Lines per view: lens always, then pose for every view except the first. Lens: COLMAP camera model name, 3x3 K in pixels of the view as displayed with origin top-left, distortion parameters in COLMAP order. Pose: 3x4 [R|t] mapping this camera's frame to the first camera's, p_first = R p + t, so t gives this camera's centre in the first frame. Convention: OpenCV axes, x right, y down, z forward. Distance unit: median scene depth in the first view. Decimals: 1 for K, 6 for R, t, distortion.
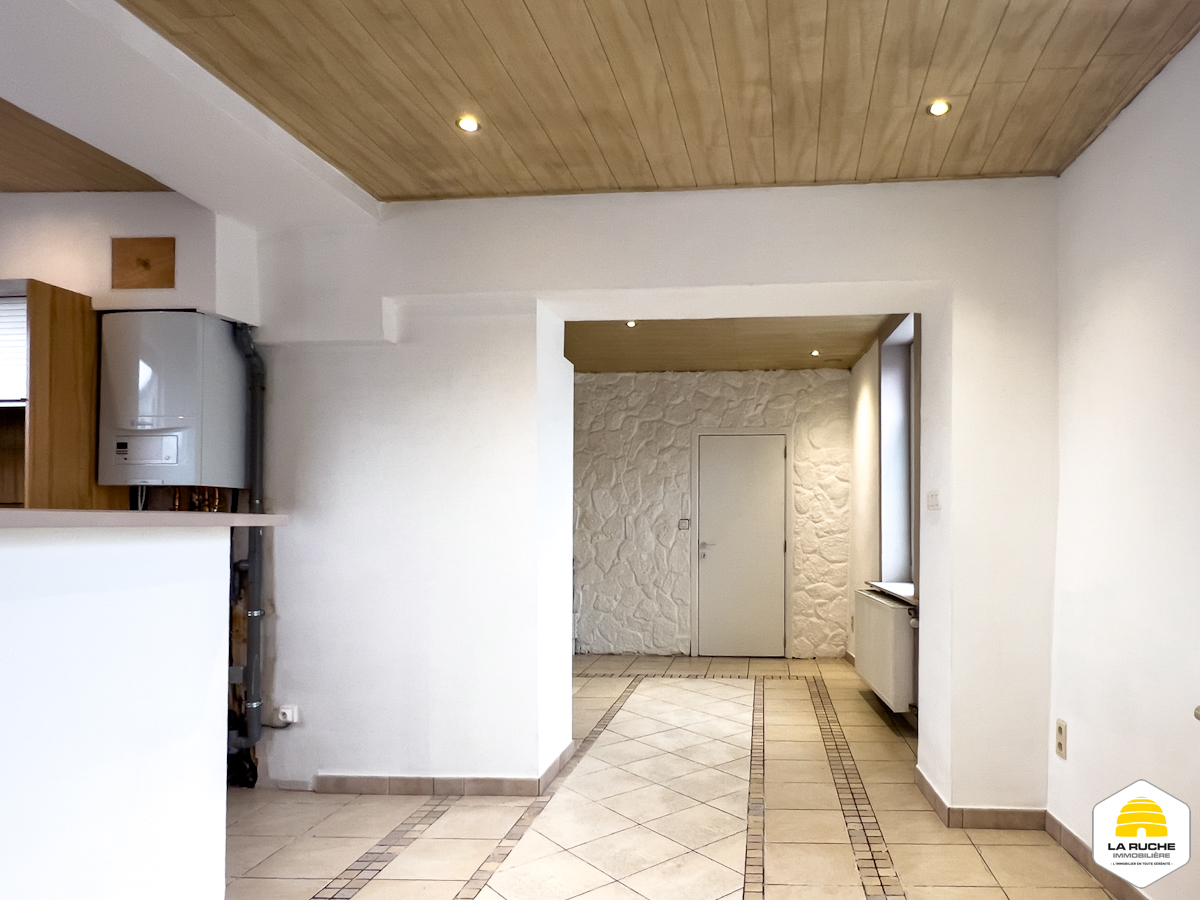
lens RADIAL K [[735.2, 0, 610.4], [0, 735.2, 532.9], [0, 0, 1]] dist [-0.000680, -0.005589]
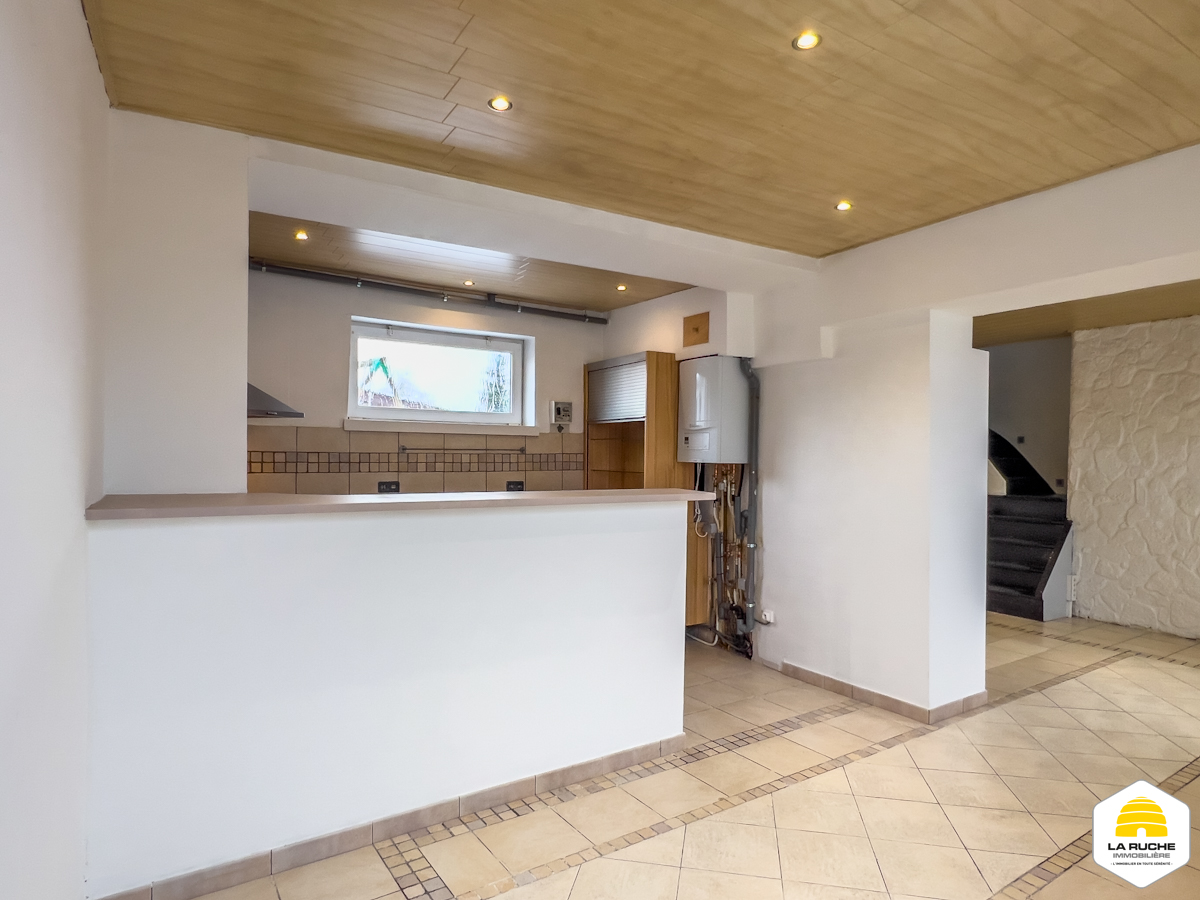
lens RADIAL K [[718.0, 0, 601.8], [0, 718.0, 431.7], [0, 0, 1]] dist [0.012890, -0.002363]
pose [[0.577840, -0.018786, -0.815934, 0.563930], [0.004514, 0.999793, -0.019823, -0.099917], [0.816138, 0.007772, 0.577805, -0.123079]]
